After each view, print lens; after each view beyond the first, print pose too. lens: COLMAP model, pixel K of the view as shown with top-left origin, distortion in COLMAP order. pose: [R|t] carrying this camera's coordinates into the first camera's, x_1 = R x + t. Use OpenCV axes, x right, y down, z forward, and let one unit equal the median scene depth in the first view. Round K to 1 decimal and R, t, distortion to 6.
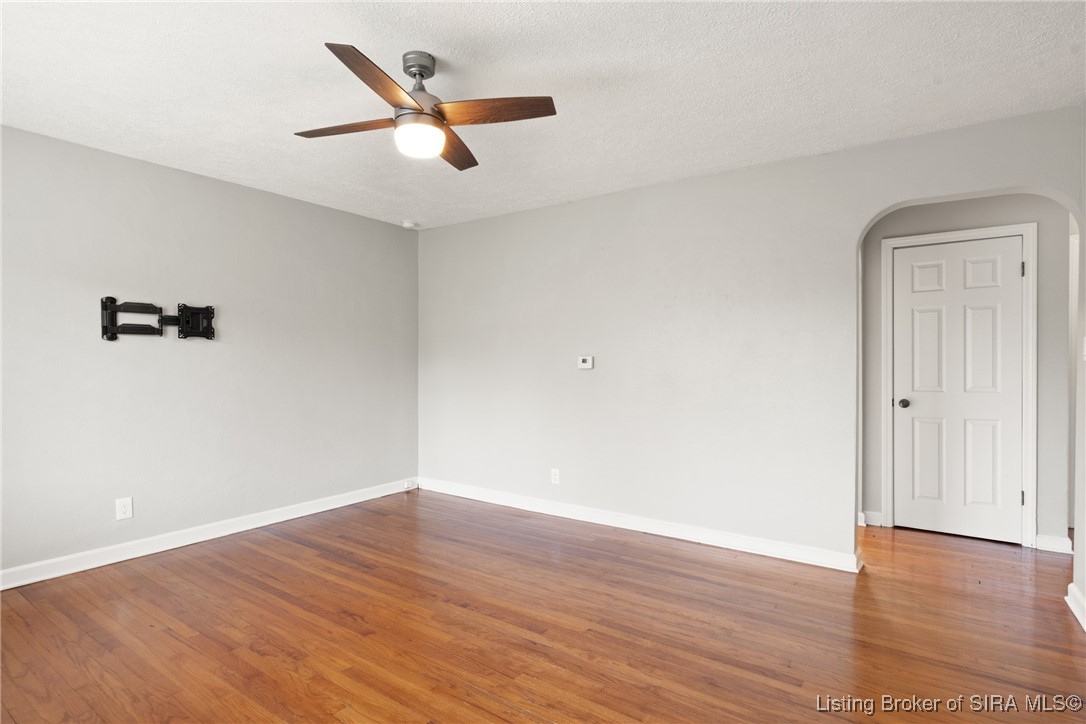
lens RADIAL K [[557.3, 0, 540.4], [0, 557.3, 364.5], [0, 0, 1]] dist [0.000581, -0.000198]
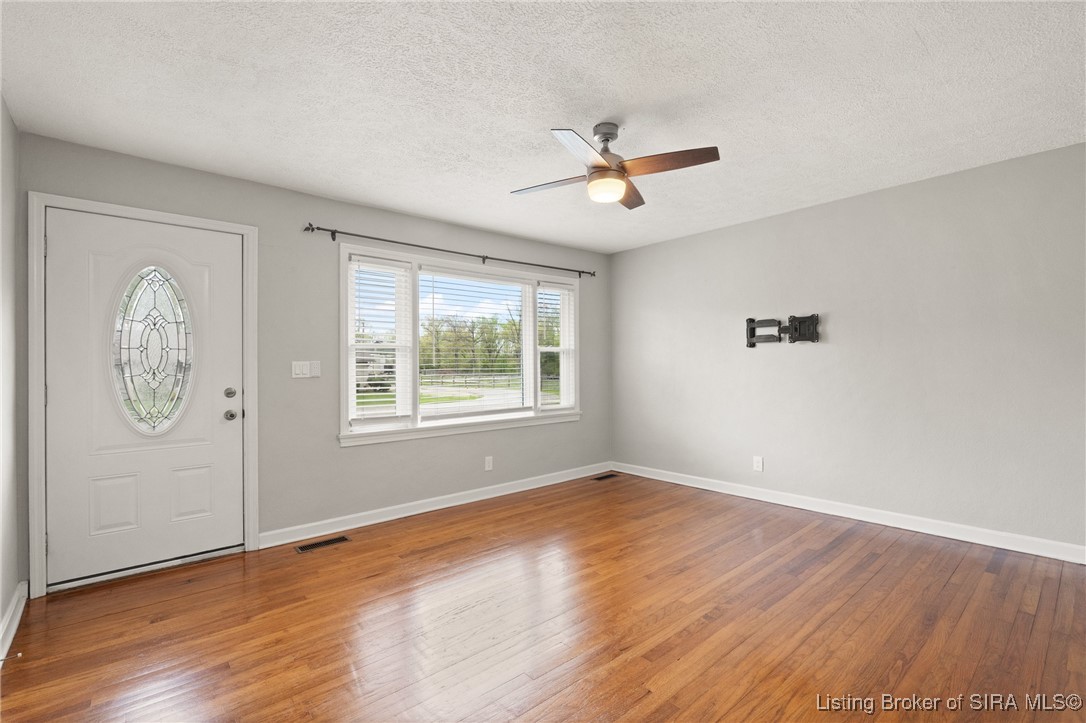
lens RADIAL K [[482.9, 0, 538.2], [0, 482.9, 362.5], [0, 0, 1]] dist [-0.000255, 0.000255]
pose [[-0.222552, 0.002432, -0.974918, 0.567724], [0.007021, 0.999975, 0.000892, -0.007765], [0.974896, -0.006647, -0.222564, 0.694959]]
